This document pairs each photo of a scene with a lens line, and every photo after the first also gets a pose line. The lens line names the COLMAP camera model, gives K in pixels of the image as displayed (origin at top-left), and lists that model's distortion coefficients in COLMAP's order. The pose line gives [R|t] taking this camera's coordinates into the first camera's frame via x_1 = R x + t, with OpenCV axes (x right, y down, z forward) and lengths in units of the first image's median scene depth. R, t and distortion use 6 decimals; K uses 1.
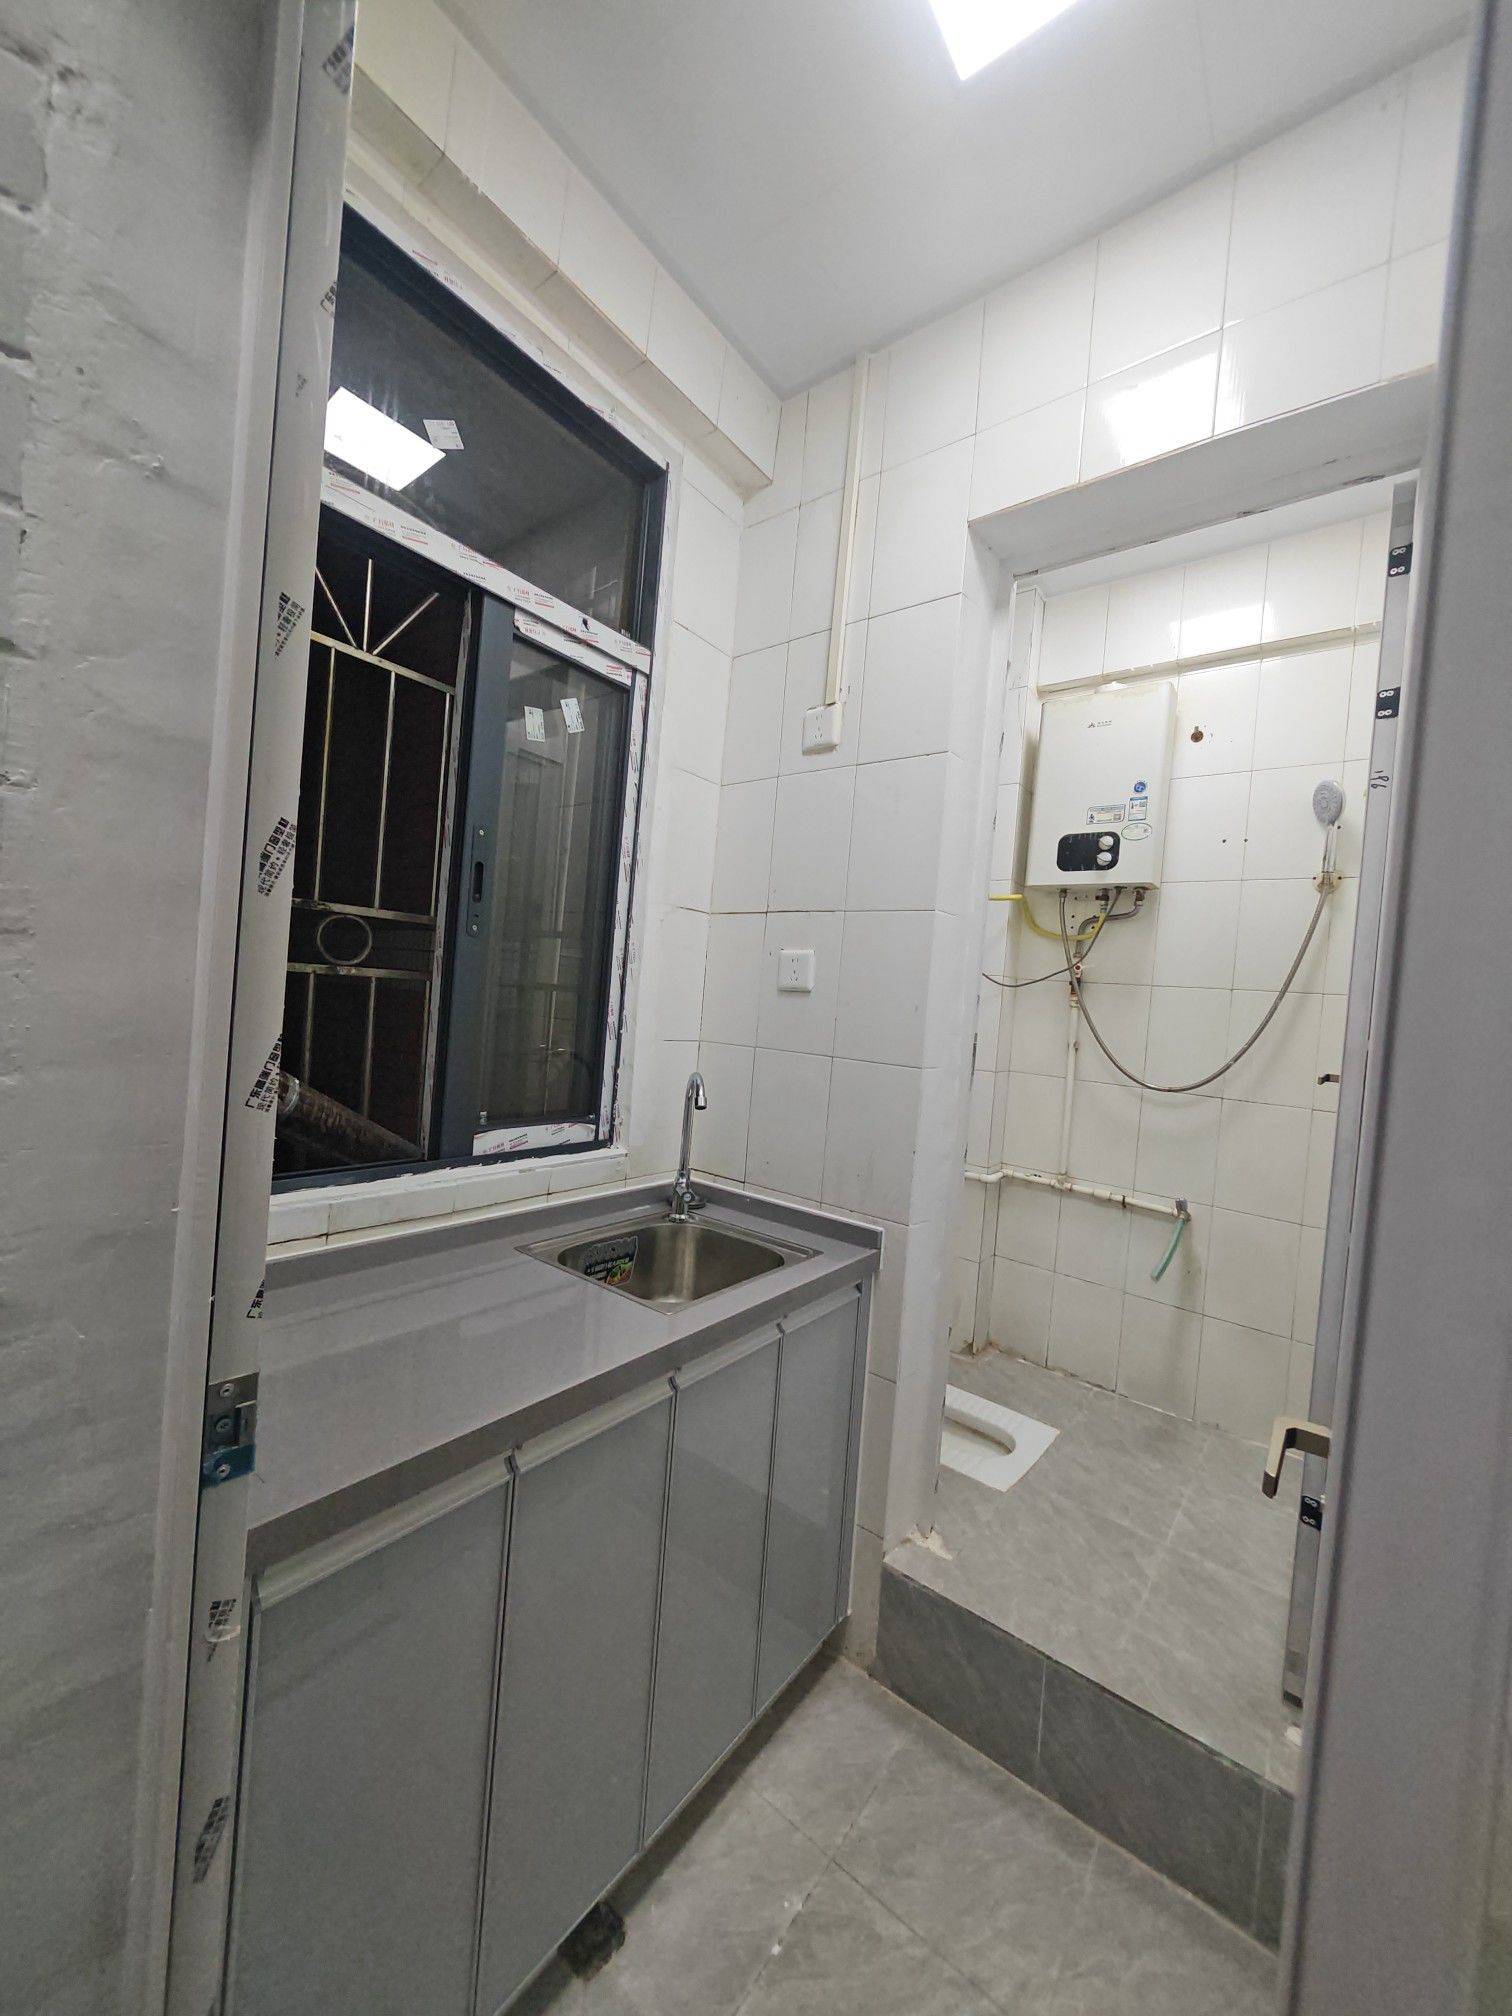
lens RADIAL K [[764.2, 0, 754.7], [0, 764.2, 1007.6], [0, 0, 1]] dist [0.002580, -0.000103]
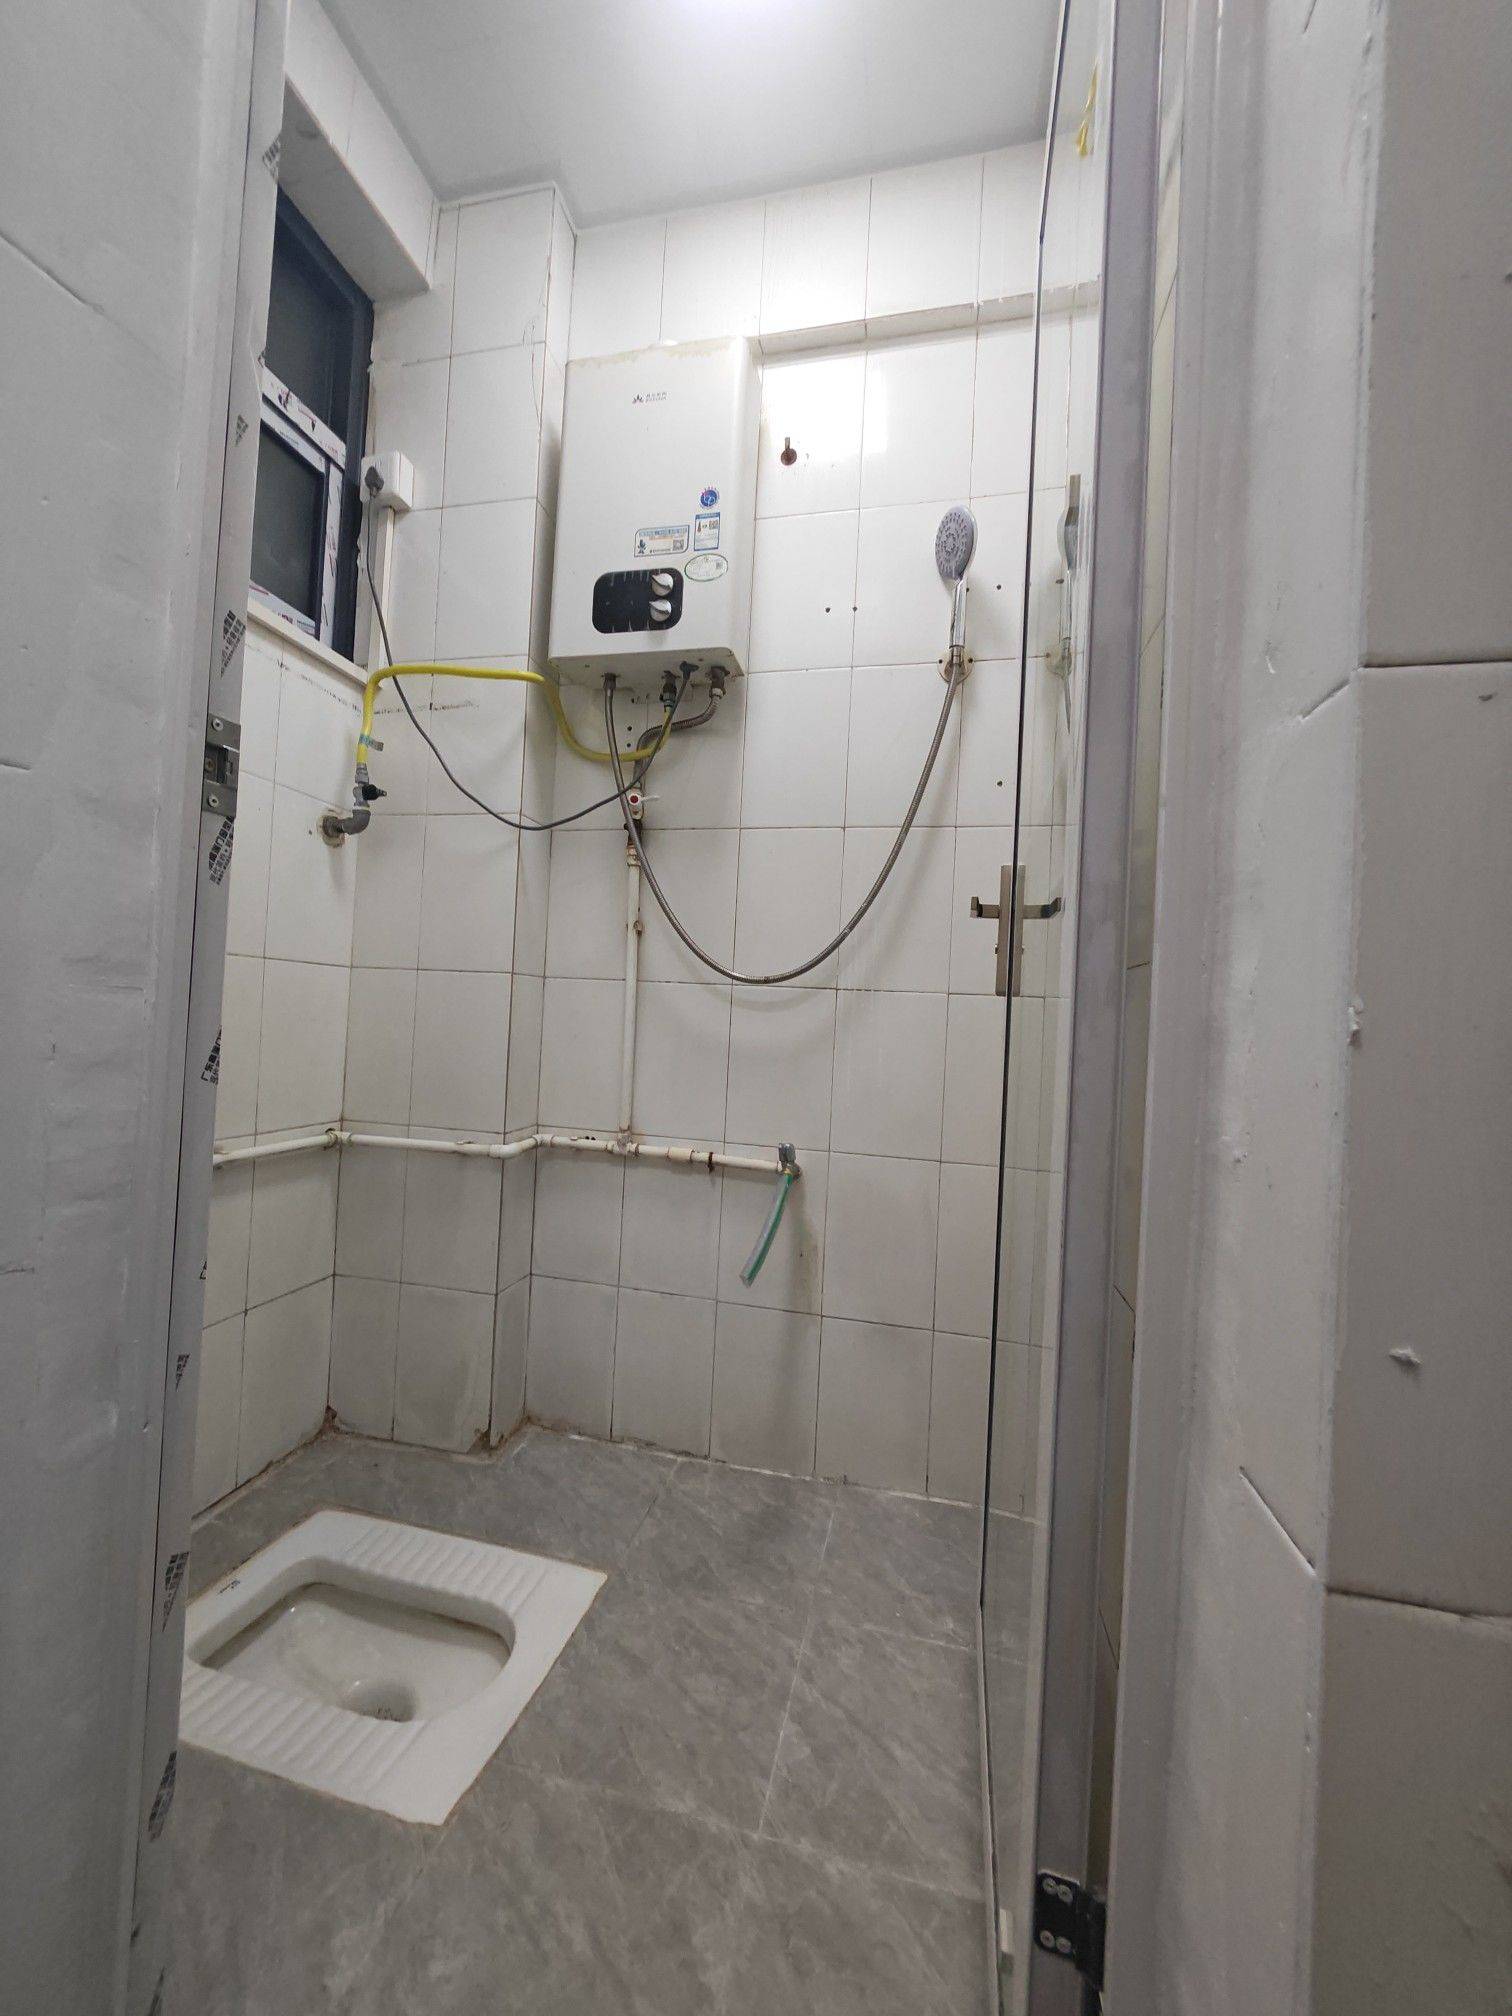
lens RADIAL K [[764.2, 0, 762.2], [0, 764.2, 1009.8], [0, 0, 1]] dist [0.002580, -0.000103]
pose [[0.903090, -0.030945, 0.428335, 0.254561], [0.030674, 0.999501, 0.007536, 0.124861], [-0.428354, 0.006333, 0.903589, 0.406055]]
